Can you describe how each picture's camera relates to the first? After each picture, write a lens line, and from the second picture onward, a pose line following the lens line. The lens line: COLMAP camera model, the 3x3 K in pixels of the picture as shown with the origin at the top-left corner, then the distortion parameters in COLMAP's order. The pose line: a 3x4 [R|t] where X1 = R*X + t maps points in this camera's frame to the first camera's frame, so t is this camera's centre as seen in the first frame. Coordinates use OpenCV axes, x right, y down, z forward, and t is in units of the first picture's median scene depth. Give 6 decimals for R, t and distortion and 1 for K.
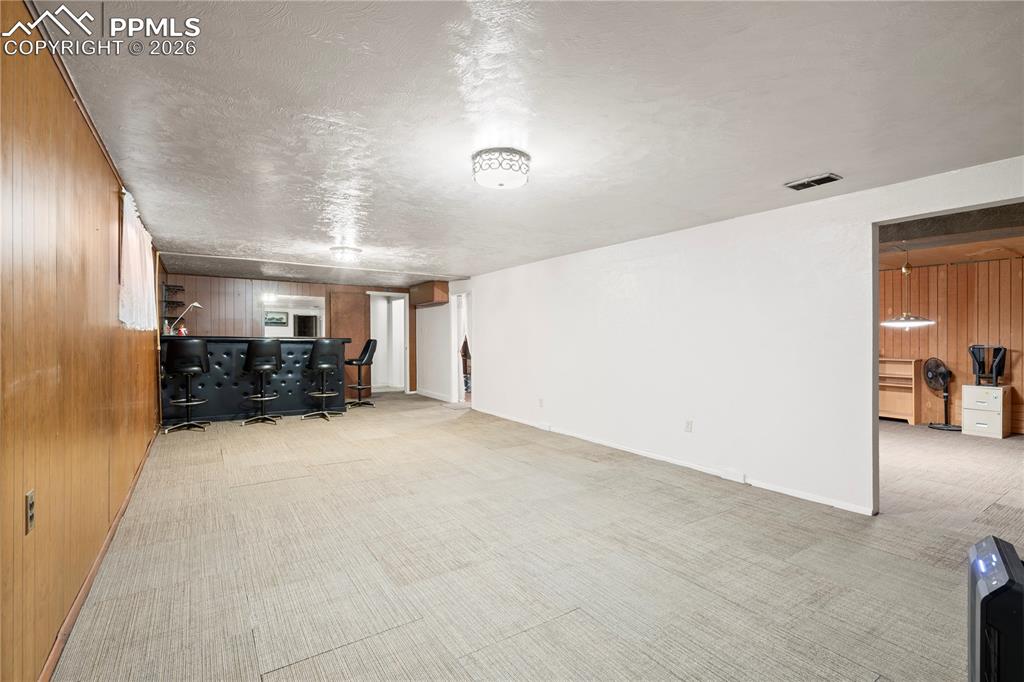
lens RADIAL K [[468.1, 0, 518.0], [0, 468.1, 337.0], [0, 0, 1]] dist [-0.004251, 0.000819]
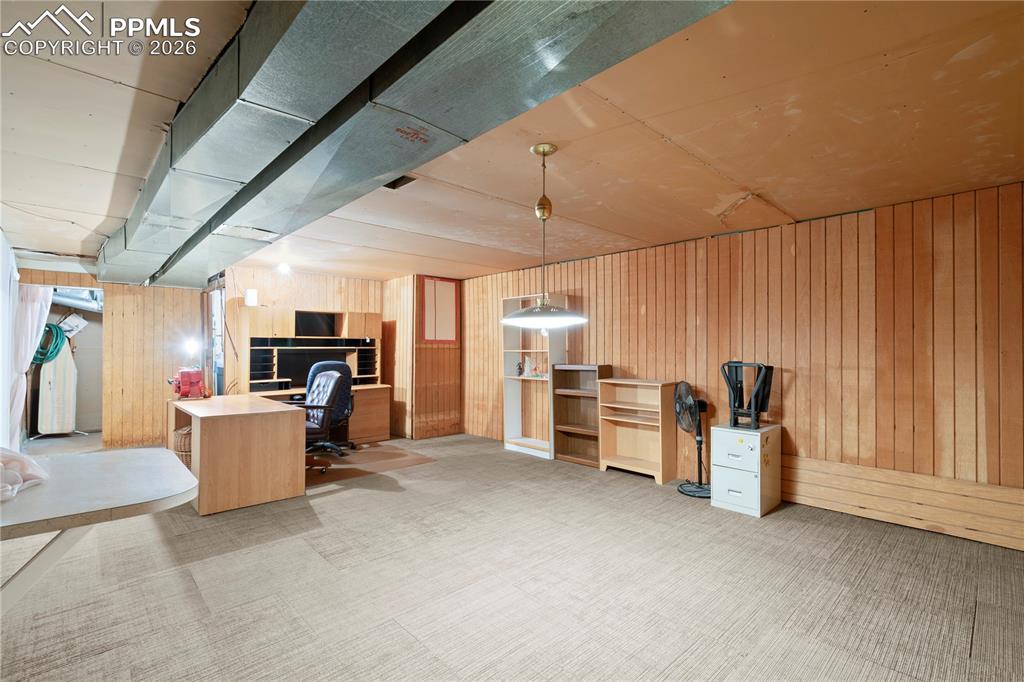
lens RADIAL K [[468.1, 0, 506.3], [0, 468.1, 345.0], [0, 0, 1]] dist [-0.004251, 0.000819]
pose [[0.988675, -0.000391, 0.150073, 0.589033], [0.001442, 0.999975, -0.006892, -0.000521], [-0.150066, 0.007031, 0.988651, 0.426406]]
